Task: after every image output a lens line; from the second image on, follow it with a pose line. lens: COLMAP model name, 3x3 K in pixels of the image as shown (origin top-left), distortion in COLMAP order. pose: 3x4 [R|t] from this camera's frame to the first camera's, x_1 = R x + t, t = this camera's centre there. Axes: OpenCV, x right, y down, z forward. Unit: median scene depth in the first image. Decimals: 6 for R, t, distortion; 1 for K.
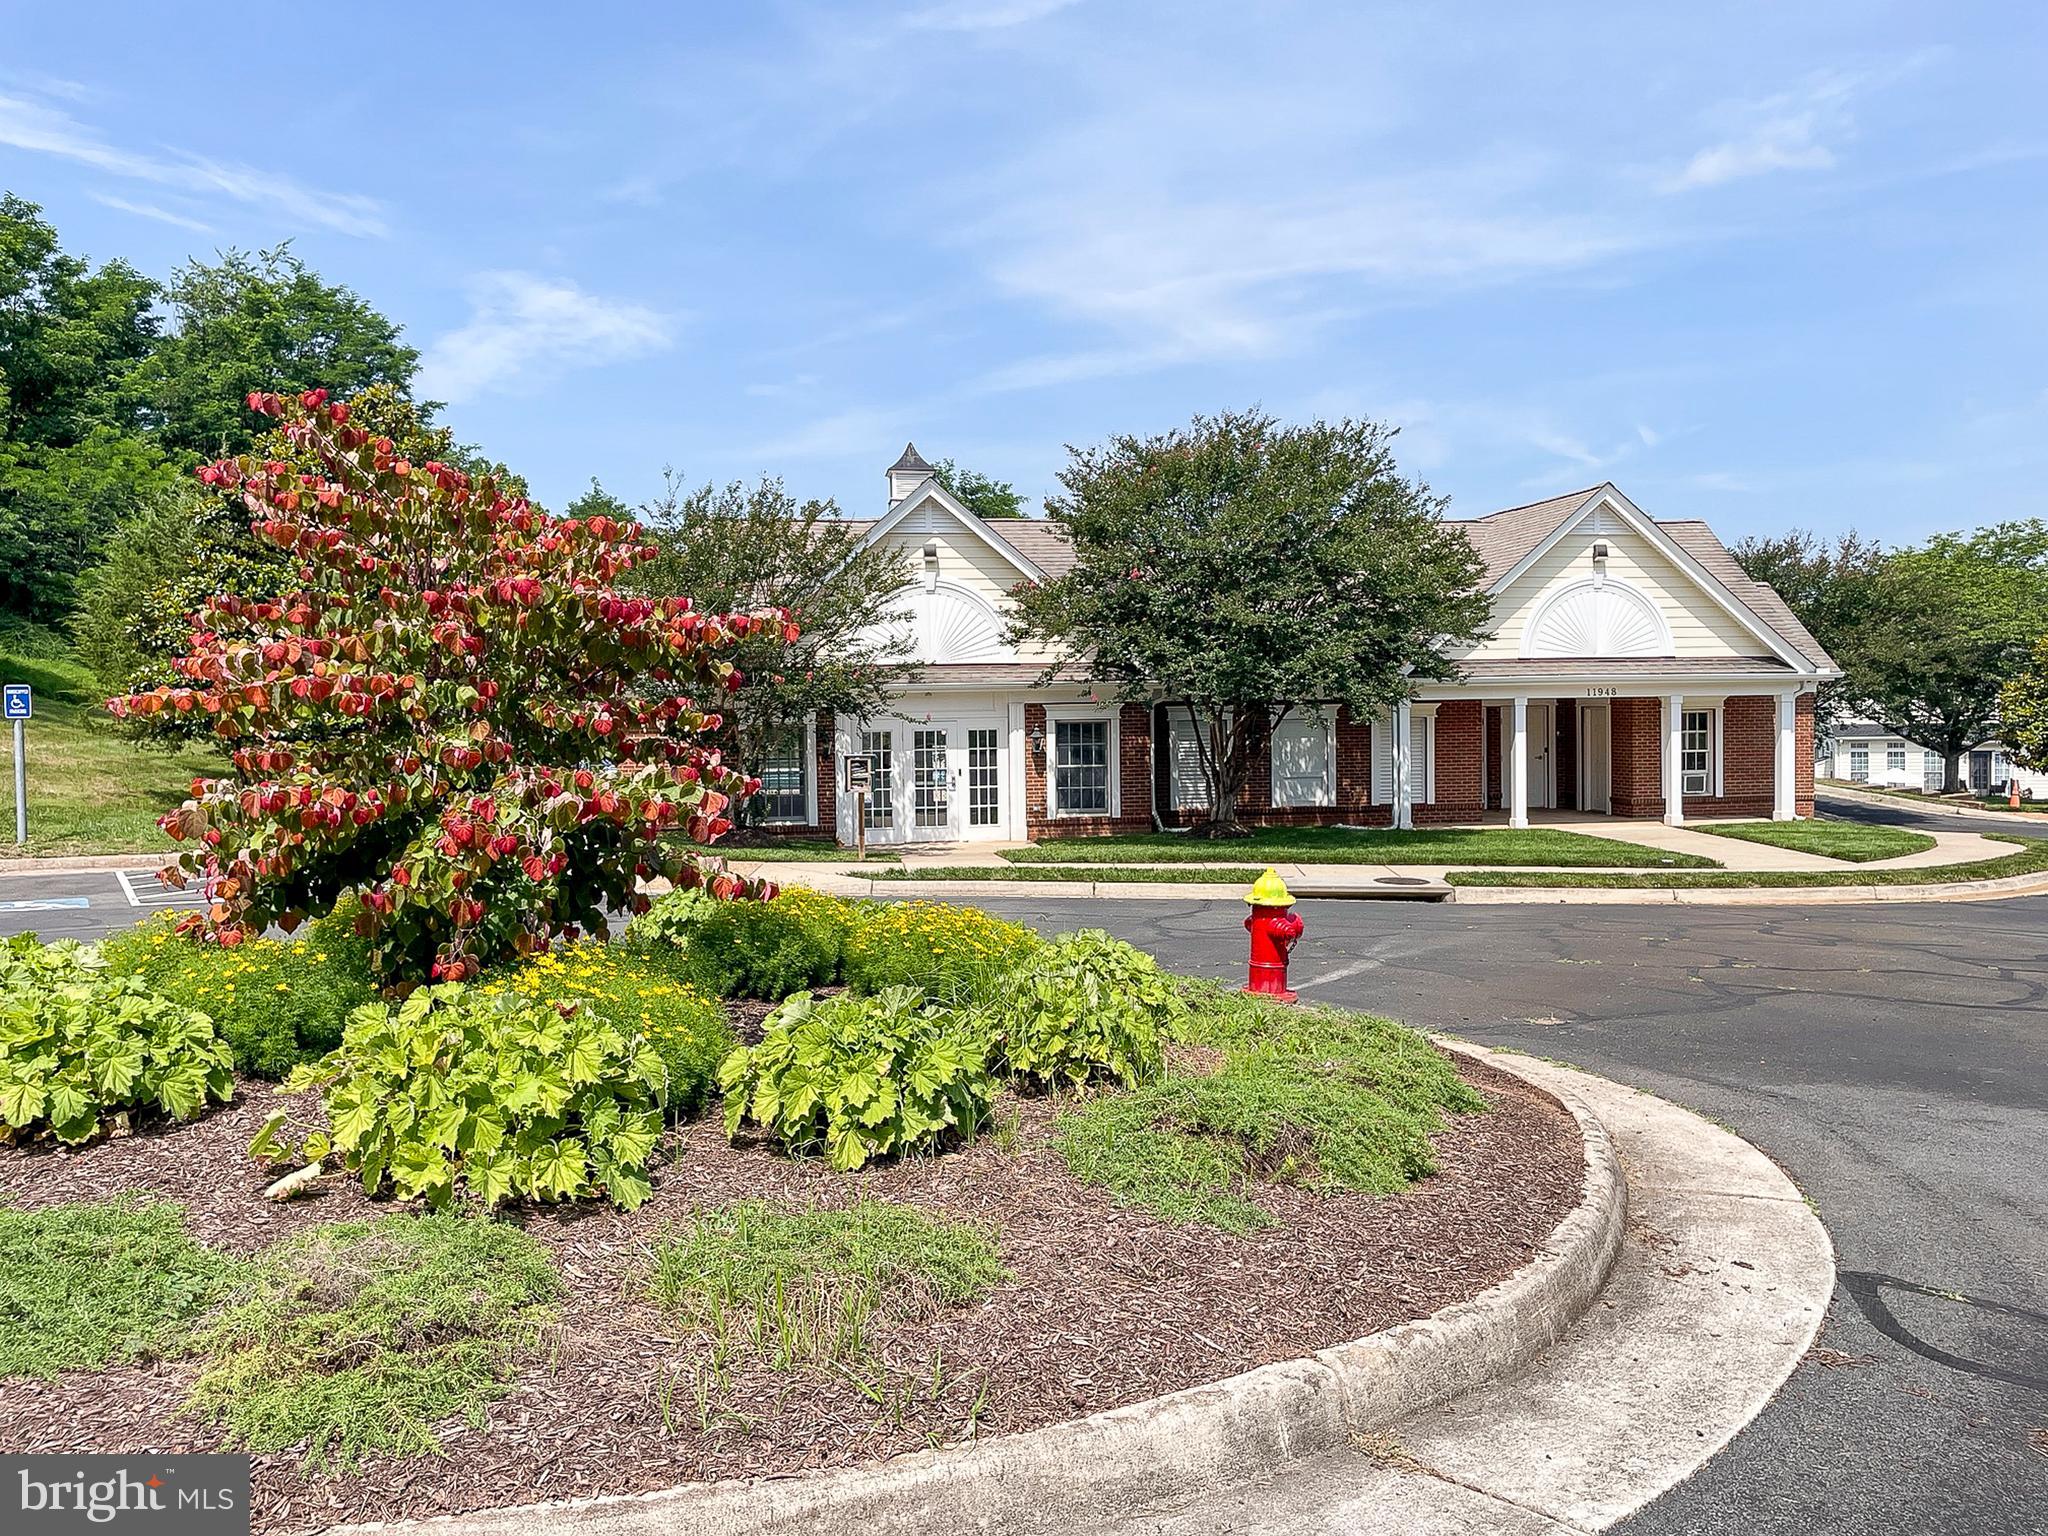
lens RADIAL K [[1687.1, 0, 1023.7], [0, 1687.1, 769.7], [0, 0, 1]] dist [0.037783, -0.060092]
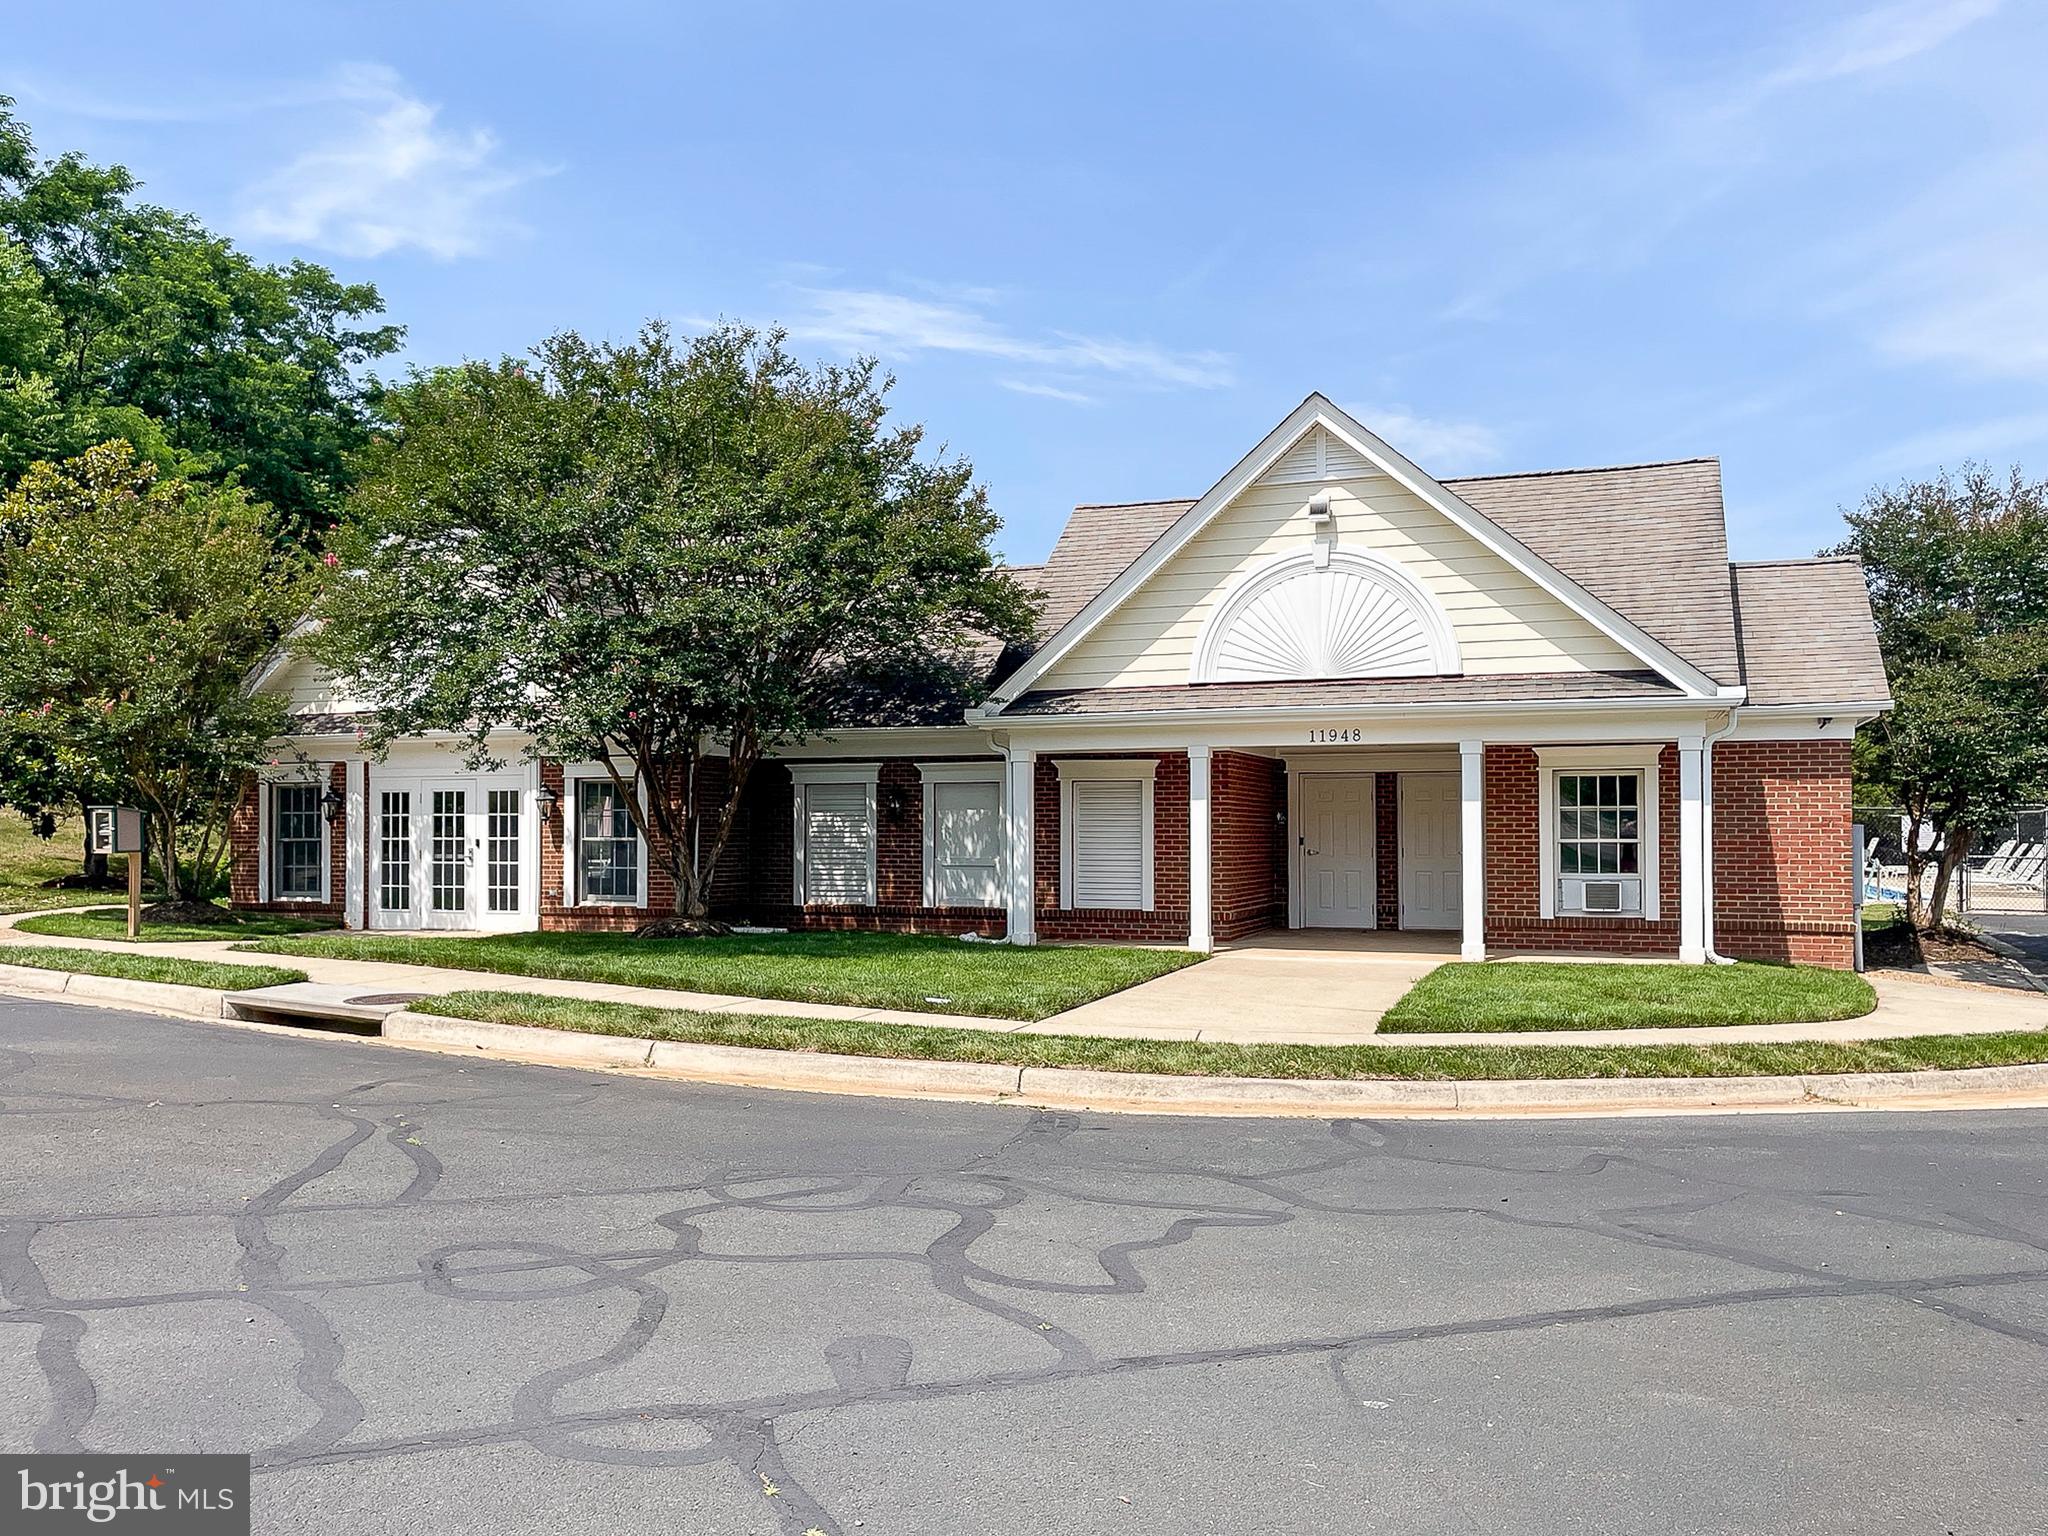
lens RADIAL K [[1687.1, 0, 1023.7], [0, 1687.1, 769.7], [0, 0, 1]] dist [0.037783, -0.060092]
pose [[0.857269, -0.006545, -0.514828, 0.560696], [-0.032406, 0.997251, -0.066639, 0.011067], [0.513848, 0.073811, 0.854700, 0.419369]]
